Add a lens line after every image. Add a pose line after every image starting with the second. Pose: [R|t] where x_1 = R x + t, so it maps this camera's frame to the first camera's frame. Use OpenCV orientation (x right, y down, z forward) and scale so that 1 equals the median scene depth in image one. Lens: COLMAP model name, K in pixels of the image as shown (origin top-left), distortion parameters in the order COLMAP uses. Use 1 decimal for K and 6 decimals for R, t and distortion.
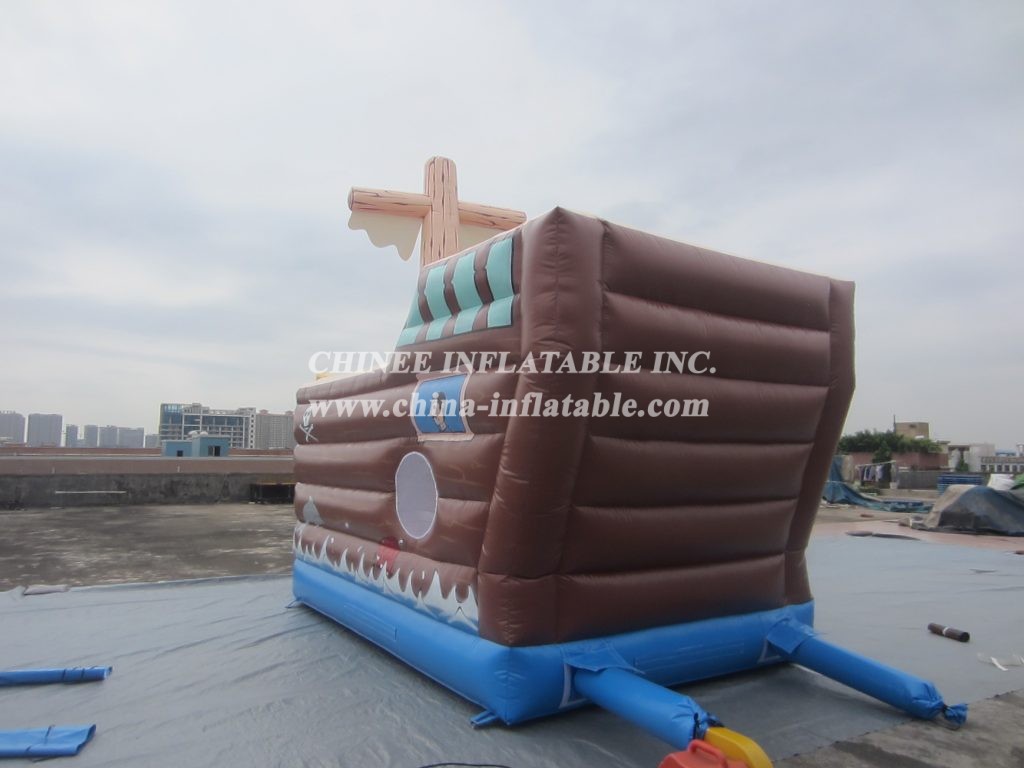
lens RADIAL K [[706.6, 0, 499.1], [0, 706.6, 387.8], [0, 0, 1]] dist [-0.000584, 0.000929]
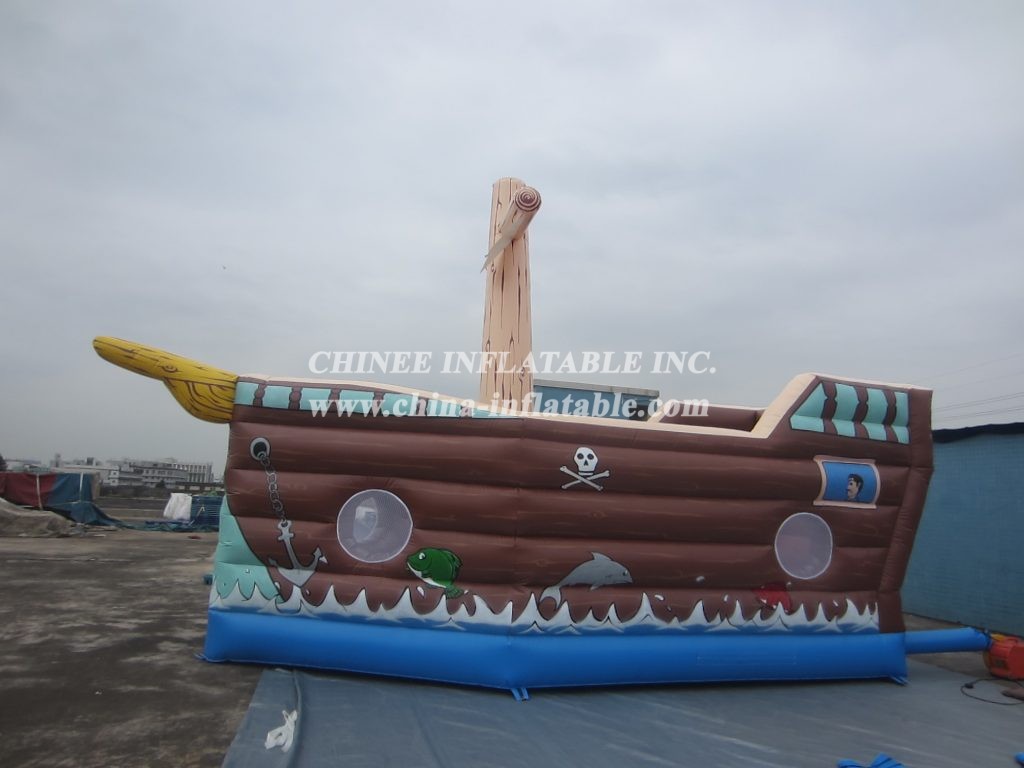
lens RADIAL K [[706.6, 0, 499.1], [0, 706.6, 387.8], [0, 0, 1]] dist [-0.000584, 0.000929]
pose [[0.265885, 0.152654, 0.951841, -1.684832], [-0.138911, 0.983145, -0.118871, 0.105881], [-0.953944, -0.100616, 0.282609, 1.292720]]
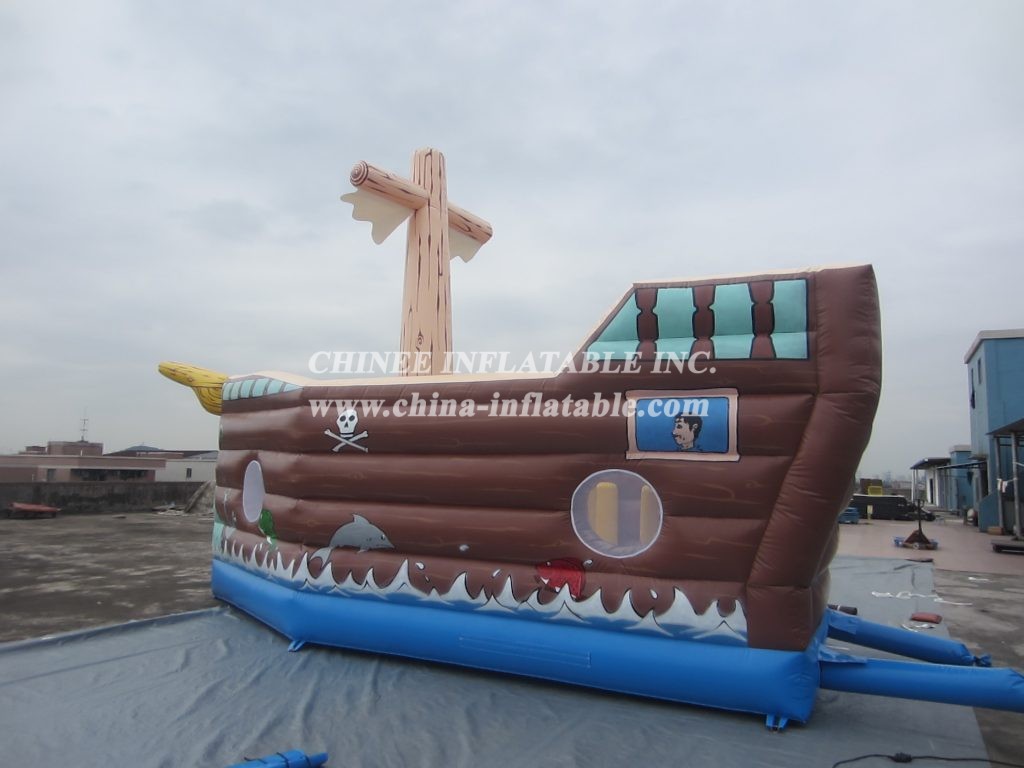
lens RADIAL K [[706.6, 0, 499.1], [0, 706.6, 387.8], [0, 0, 1]] dist [-0.000584, 0.000929]
pose [[0.847419, 0.075511, 0.525527, -0.845963], [-0.068727, 0.997108, -0.032448, 0.022302], [-0.526458, -0.008621, 0.850158, 0.272210]]
